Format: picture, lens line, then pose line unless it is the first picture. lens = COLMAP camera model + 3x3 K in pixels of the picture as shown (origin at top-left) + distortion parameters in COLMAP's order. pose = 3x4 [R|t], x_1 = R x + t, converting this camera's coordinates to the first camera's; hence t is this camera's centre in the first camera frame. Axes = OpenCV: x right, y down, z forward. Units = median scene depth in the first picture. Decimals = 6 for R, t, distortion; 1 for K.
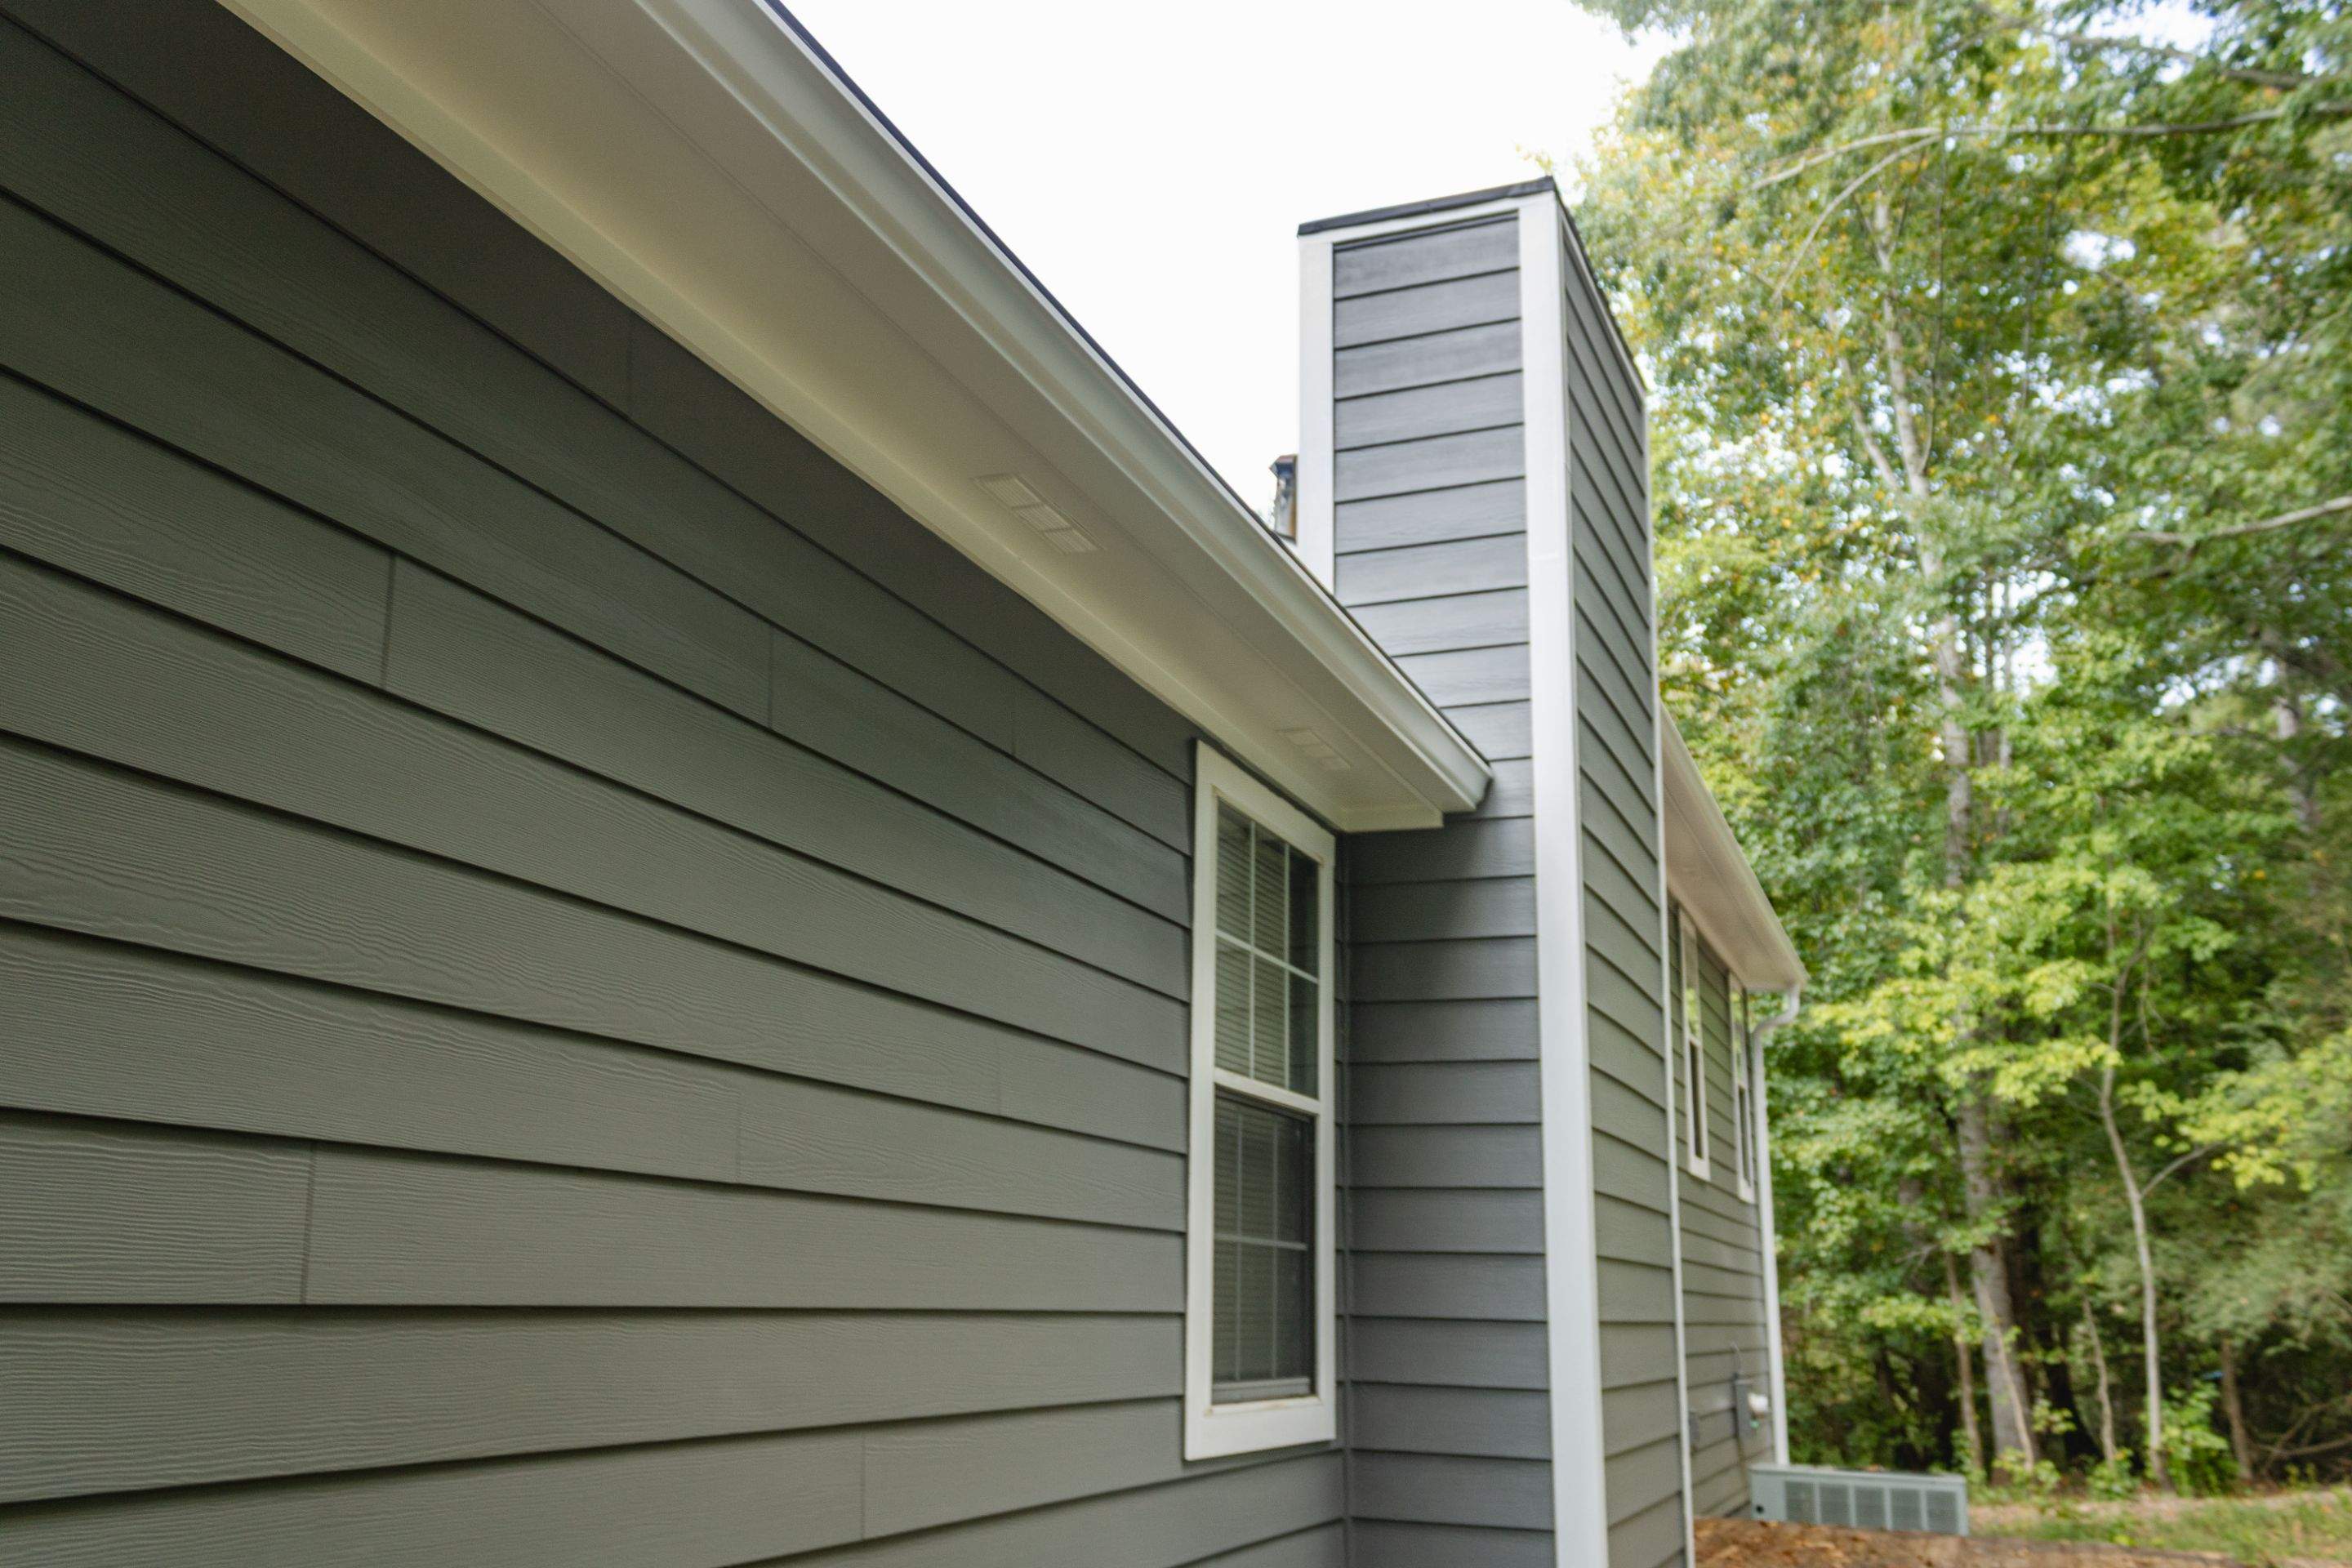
lens RADIAL K [[1956.7, 0, 1176.0], [0, 1956.7, 784.0], [0, 0, 1]] dist [0.021887, -0.022050]
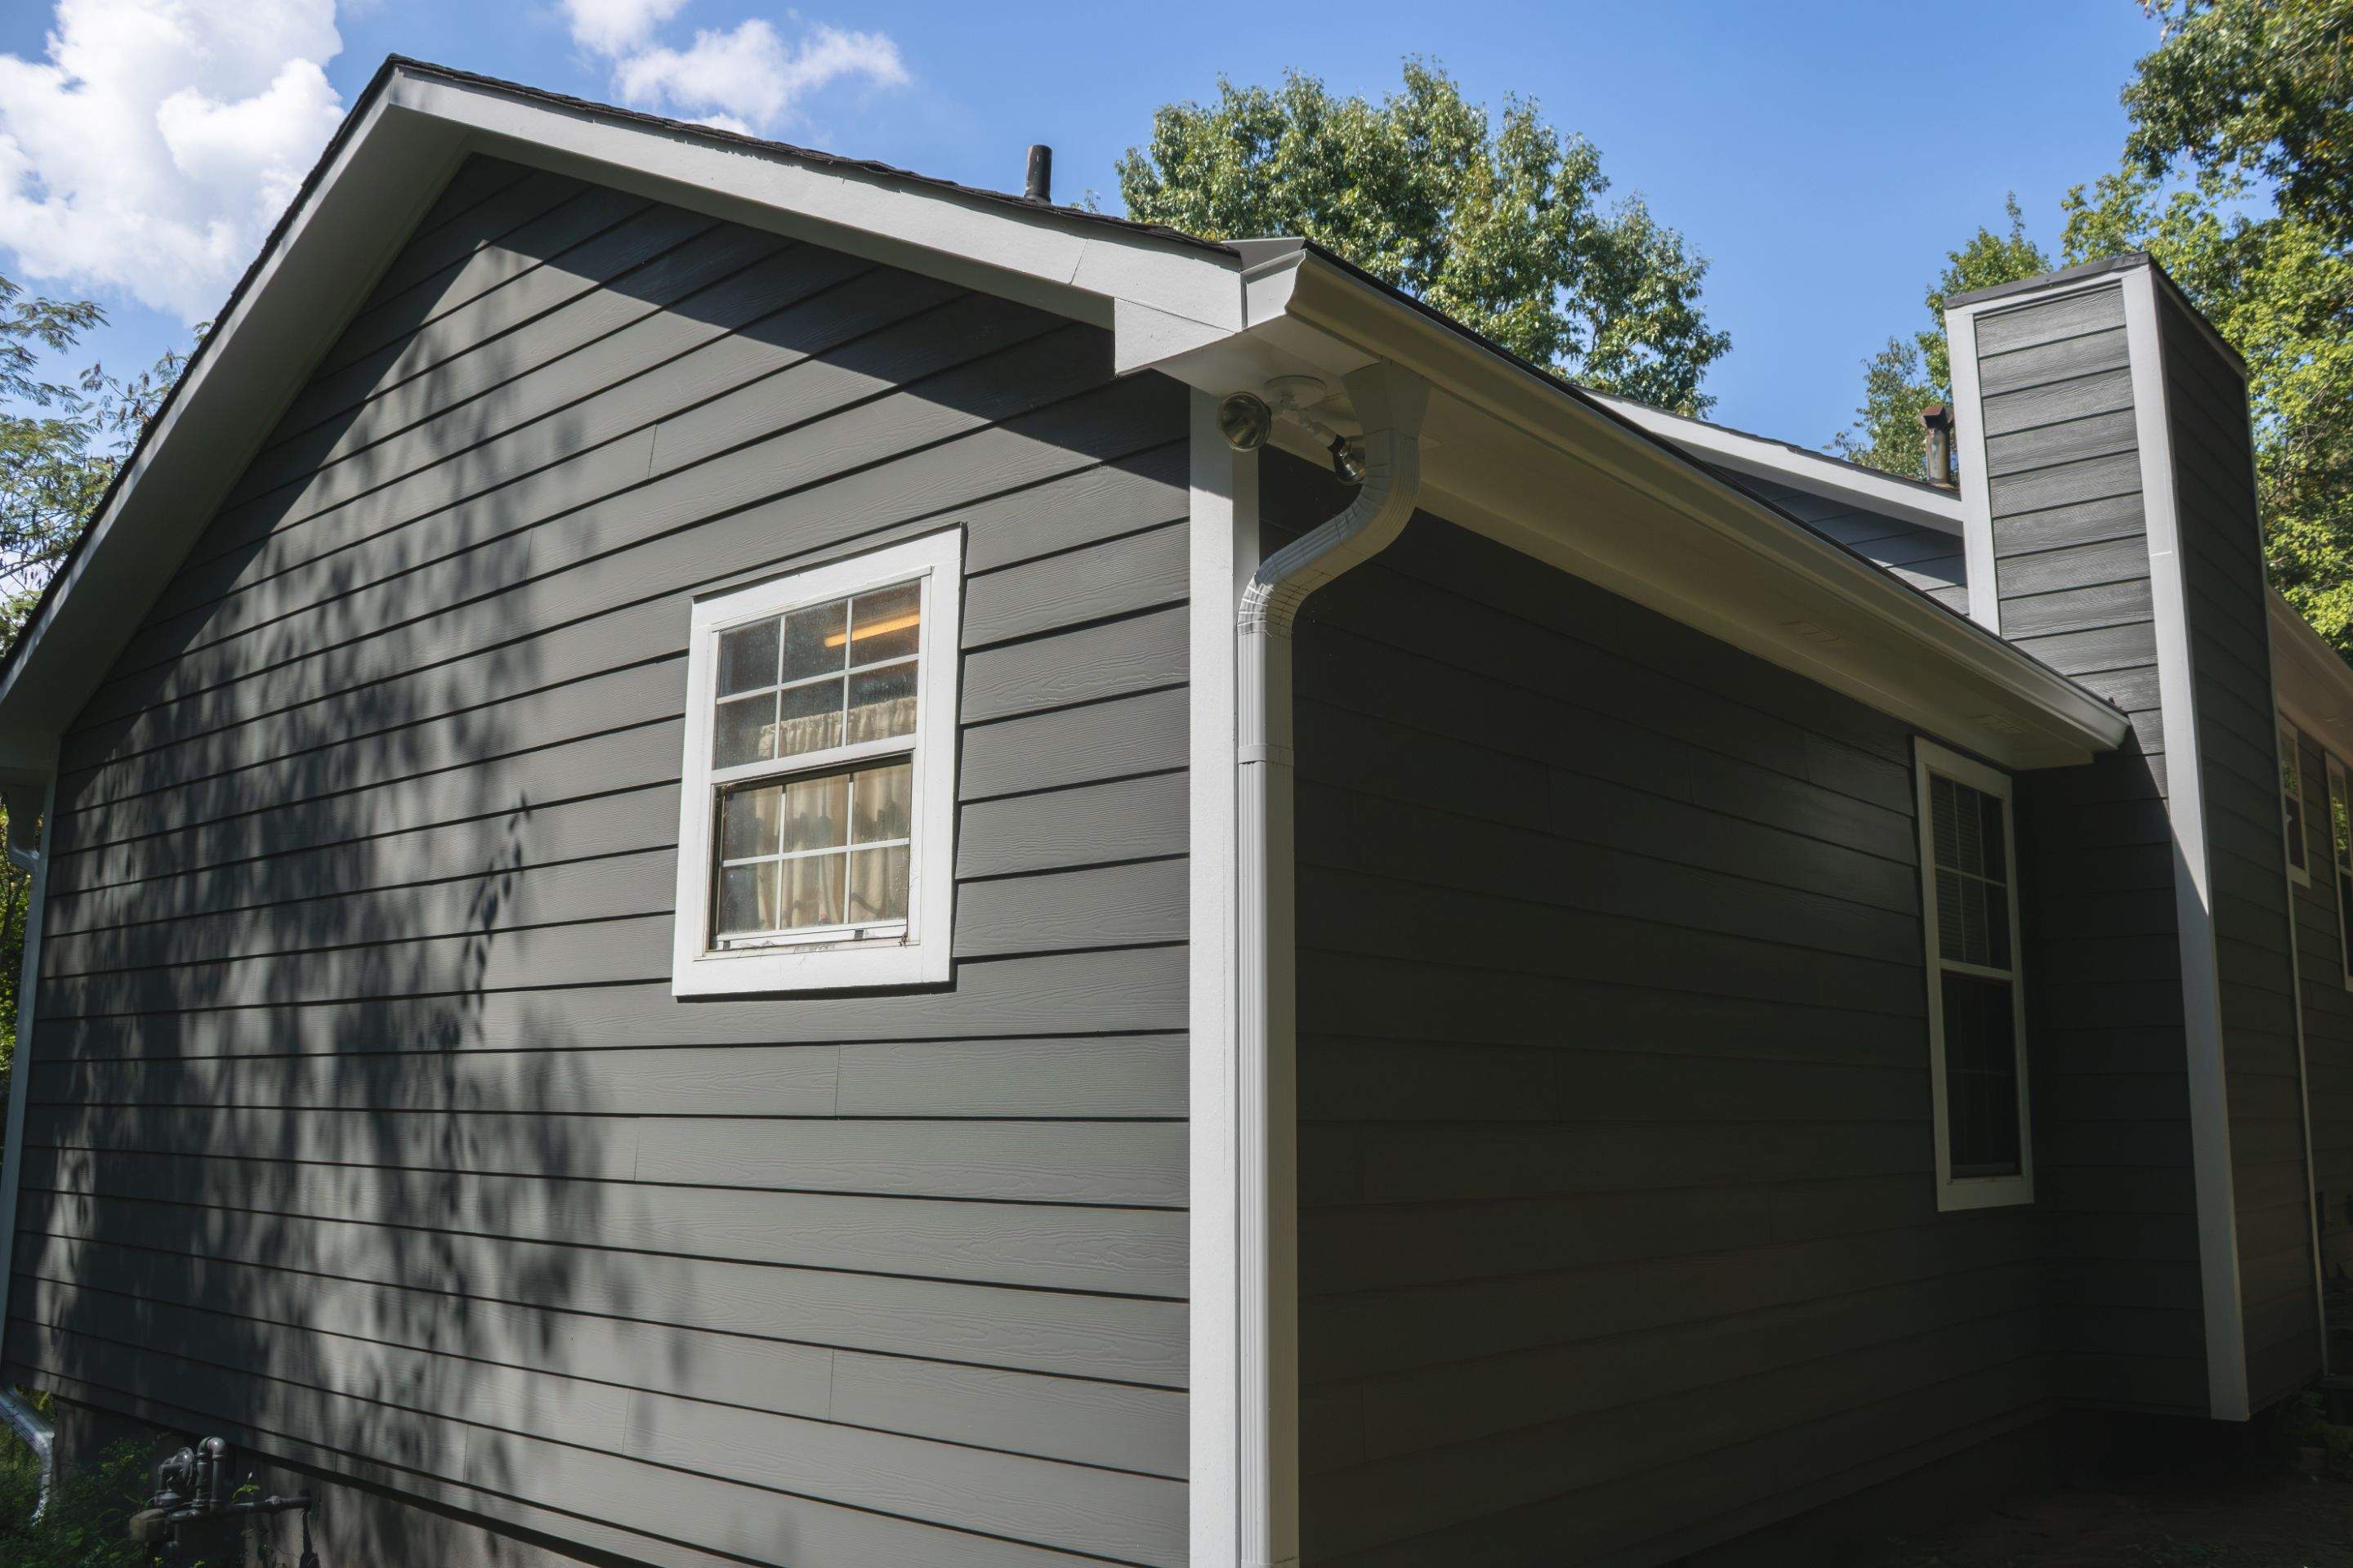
lens RADIAL K [[1996.9, 0, 1176.5], [0, 1996.9, 784.0], [0, 0, 1]] dist [-0.154283, 0.101897]
pose [[0.947521, -0.069351, -0.312081, -0.047802], [0.094130, 0.993434, 0.065030, -0.113251], [0.305522, -0.090994, 0.947827, -0.465723]]
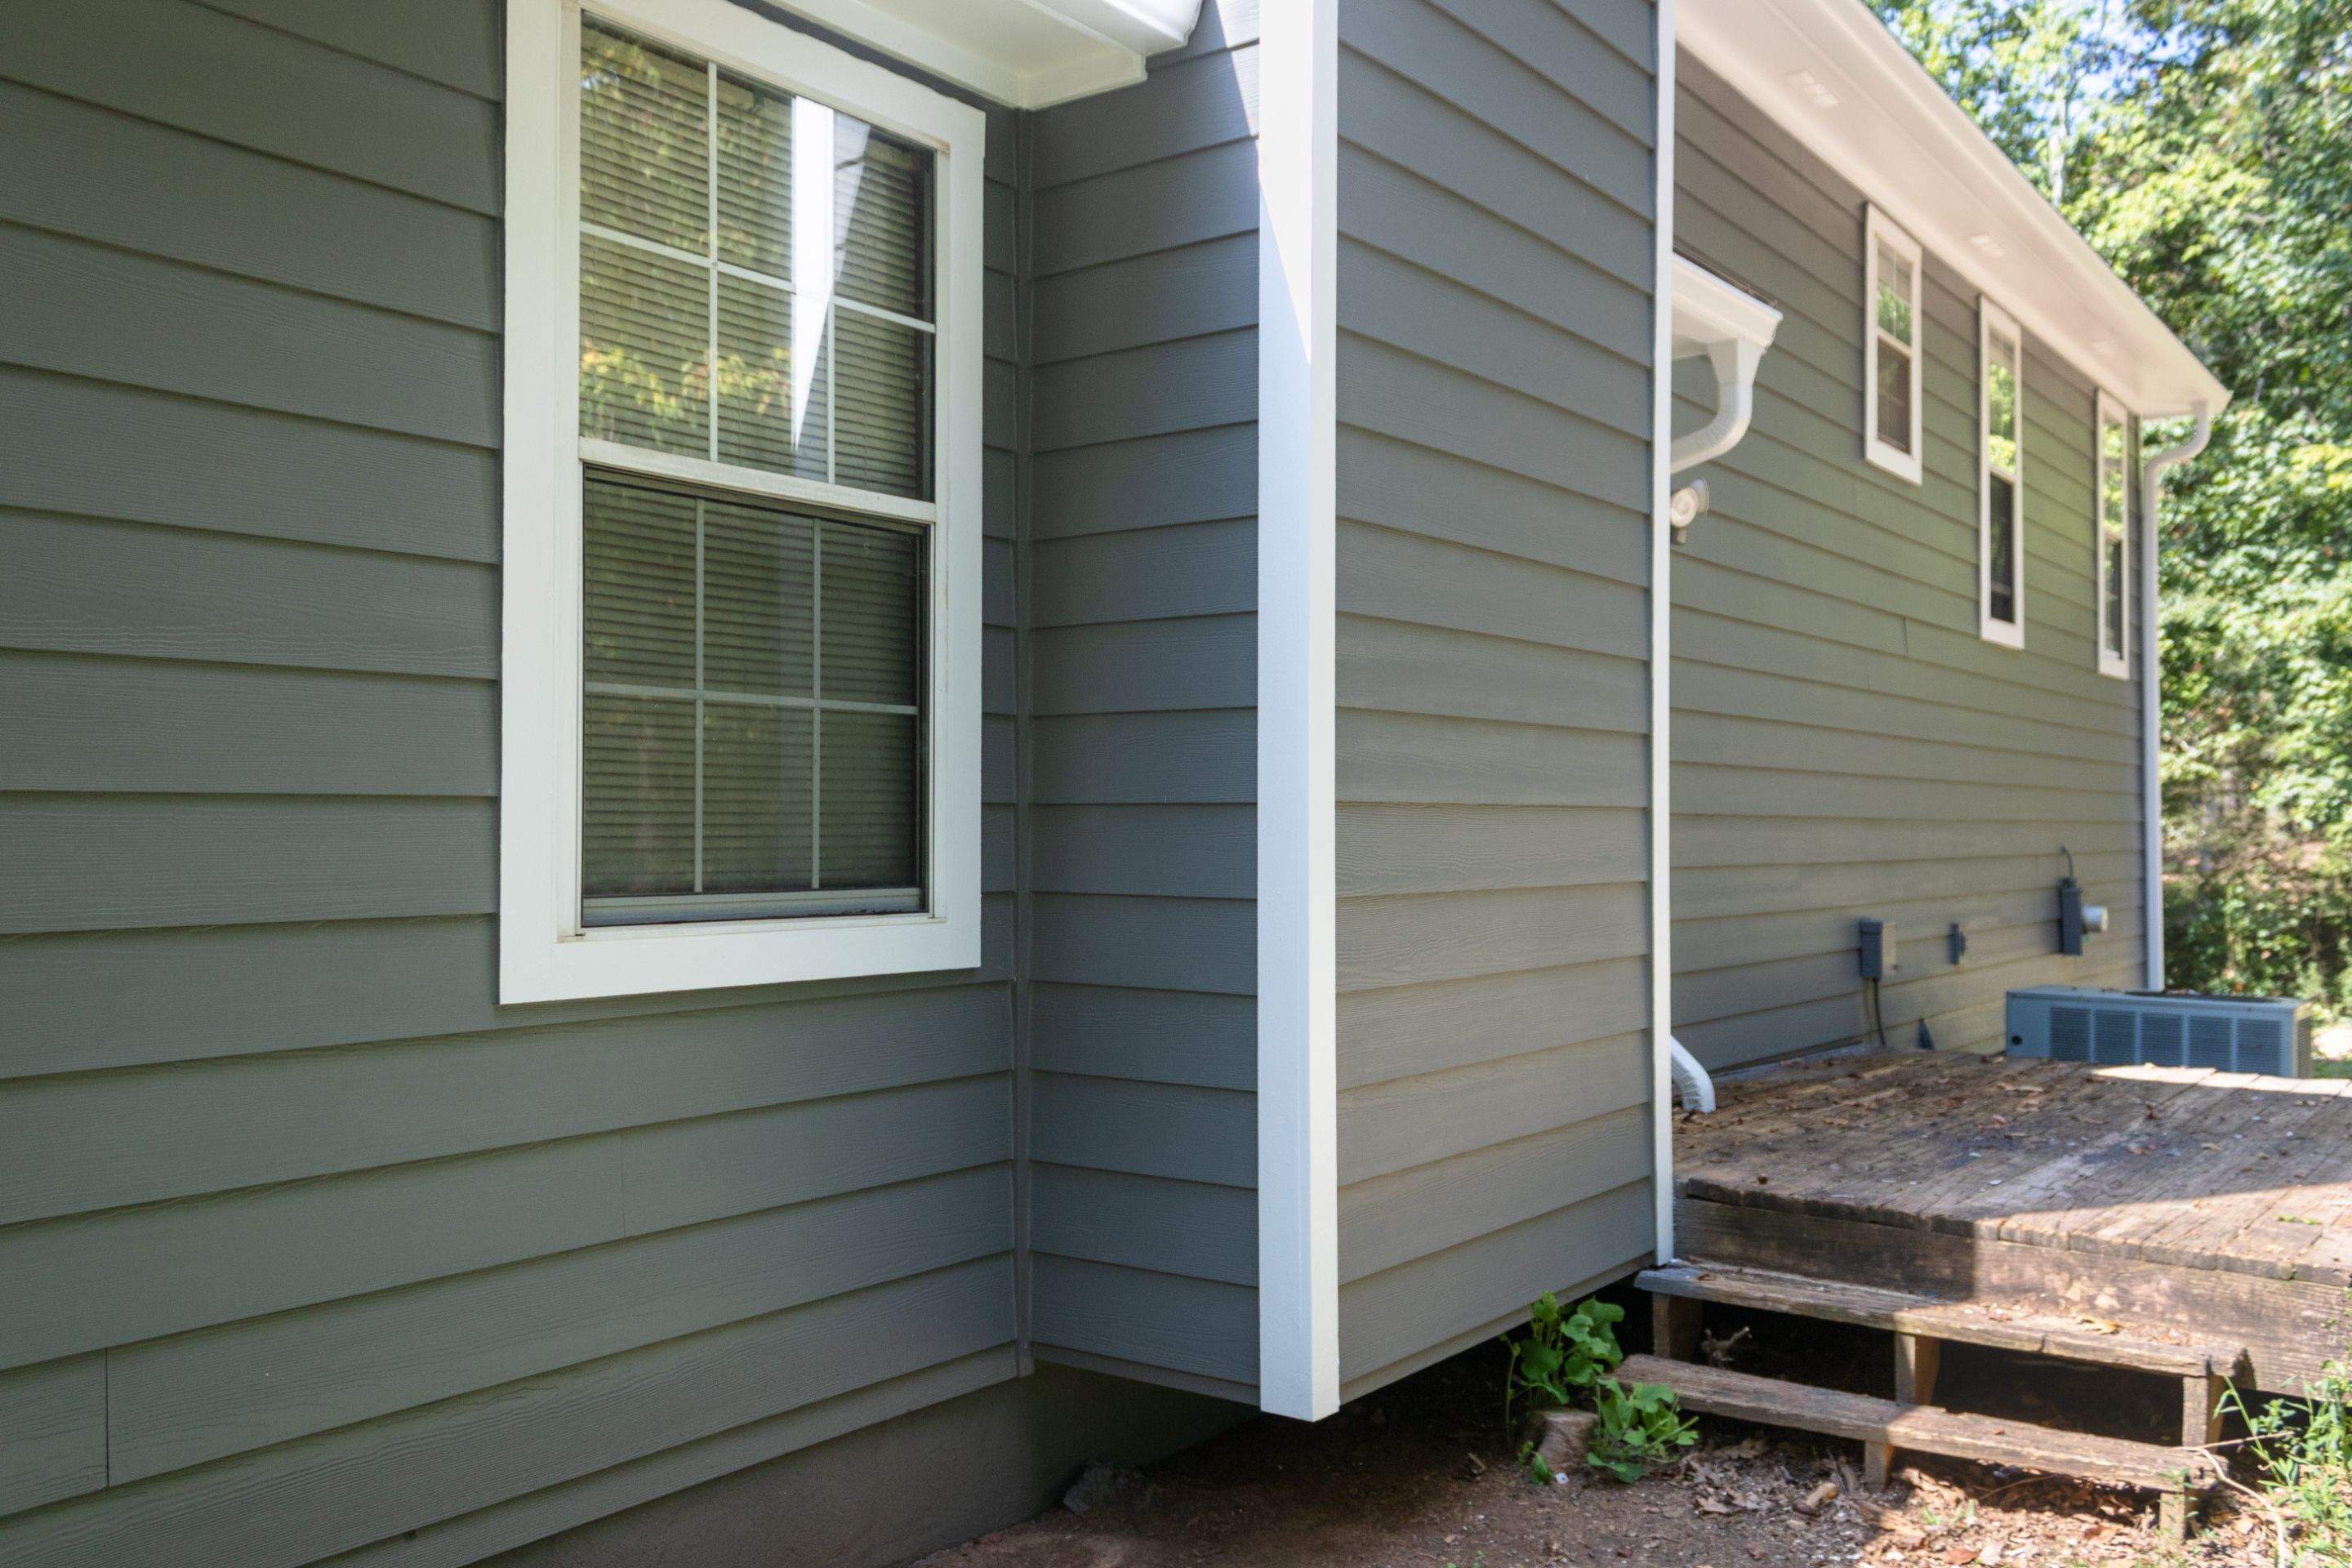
lens RADIAL K [[1956.7, 0, 1176.0], [0, 1956.7, 784.0], [0, 0, 1]] dist [0.021887, -0.022050]
pose [[0.966340, -0.020260, -0.256471, 0.318222], [0.080280, 0.970863, 0.225788, 0.105246], [0.244424, -0.238777, 0.939810, 0.339030]]
